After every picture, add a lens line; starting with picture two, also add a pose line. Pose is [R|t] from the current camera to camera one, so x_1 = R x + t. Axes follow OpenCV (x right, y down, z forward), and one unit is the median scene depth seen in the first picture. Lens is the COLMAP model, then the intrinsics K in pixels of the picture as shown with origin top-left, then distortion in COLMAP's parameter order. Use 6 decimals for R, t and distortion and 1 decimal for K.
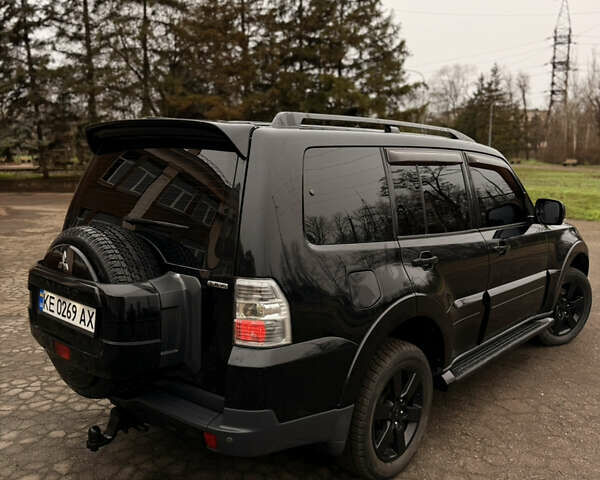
lens RADIAL K [[588.7, 0, 300.8], [0, 588.7, 239.1], [0, 0, 1]] dist [0.064762, 0.000000]
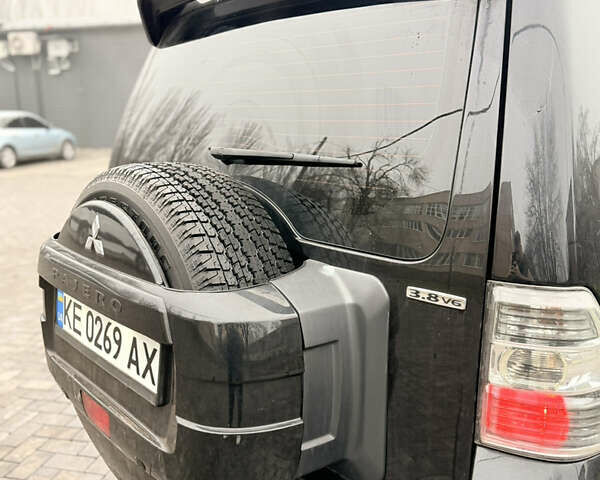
lens RADIAL K [[588.7, 0, 302.2], [0, 588.7, 240.2], [0, 0, 1]] dist [0.064762, 0.000000]
pose [[0.994982, 0.012727, -0.099238, -0.187909], [-0.006525, 0.998019, 0.062577, 0.009449], [0.099838, -0.061615, 0.993094, 0.551004]]
